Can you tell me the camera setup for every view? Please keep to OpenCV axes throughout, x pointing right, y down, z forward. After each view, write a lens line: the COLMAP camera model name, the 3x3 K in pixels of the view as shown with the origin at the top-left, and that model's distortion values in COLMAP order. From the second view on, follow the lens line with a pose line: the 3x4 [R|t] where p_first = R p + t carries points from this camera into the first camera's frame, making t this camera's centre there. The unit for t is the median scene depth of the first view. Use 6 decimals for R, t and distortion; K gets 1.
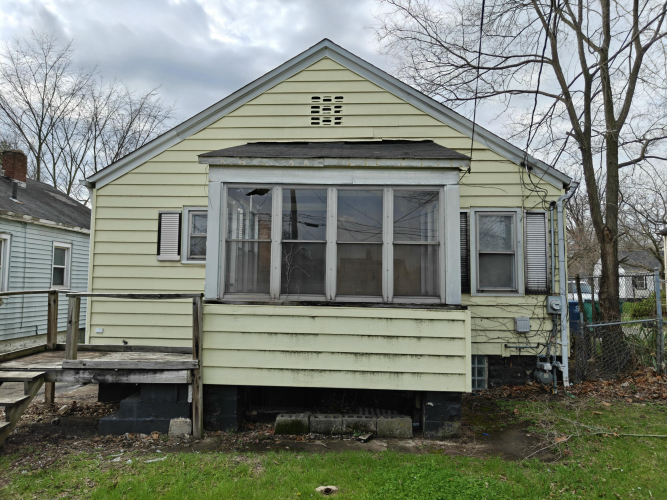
lens RADIAL K [[464.8, 0, 335.7], [0, 464.8, 255.5], [0, 0, 1]] dist [0.013749, -0.003007]
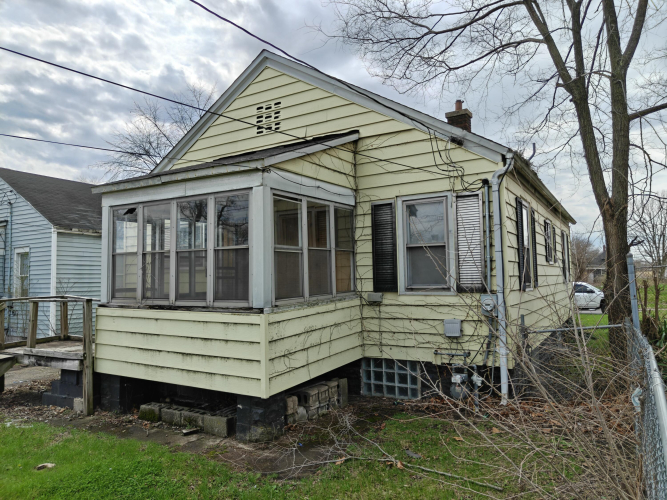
lens RADIAL K [[464.8, 0, 333.0], [0, 464.8, 255.0], [0, 0, 1]] dist [0.013749, -0.003007]
pose [[0.883543, -0.050668, -0.465600, 0.611001], [0.058323, 0.998296, 0.002038, -0.000118], [0.464704, -0.028956, 0.884993, 0.145980]]
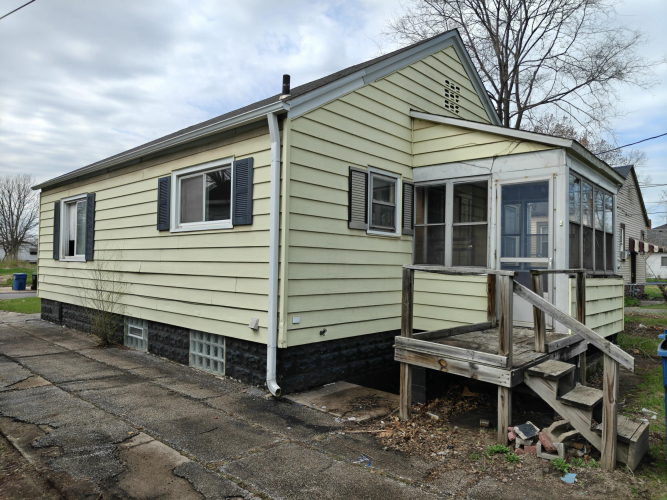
lens RADIAL K [[464.8, 0, 333.6], [0, 464.8, 250.3], [0, 0, 1]] dist [0.013749, -0.003007]
pose [[0.633573, 0.012869, 0.773576, -1.084383], [-0.069991, 0.996715, 0.040743, 0.018773], [-0.770510, -0.079957, 0.632393, 0.529947]]
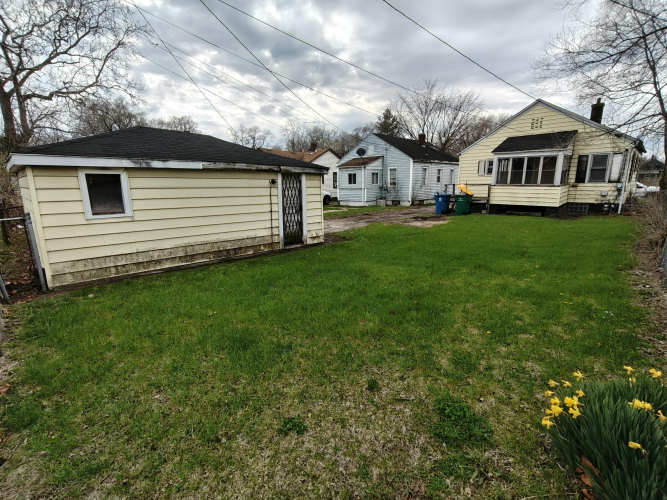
lens RADIAL K [[314.7, 0, 334.8], [0, 314.7, 247.3], [0, 0, 1]] dist [-0.000606, 0.003359]
pose [[0.745552, 0.116470, -0.656191, 0.479108], [0.063613, 0.967678, 0.244033, -0.118399], [0.663404, -0.223682, 0.714046, -1.680744]]
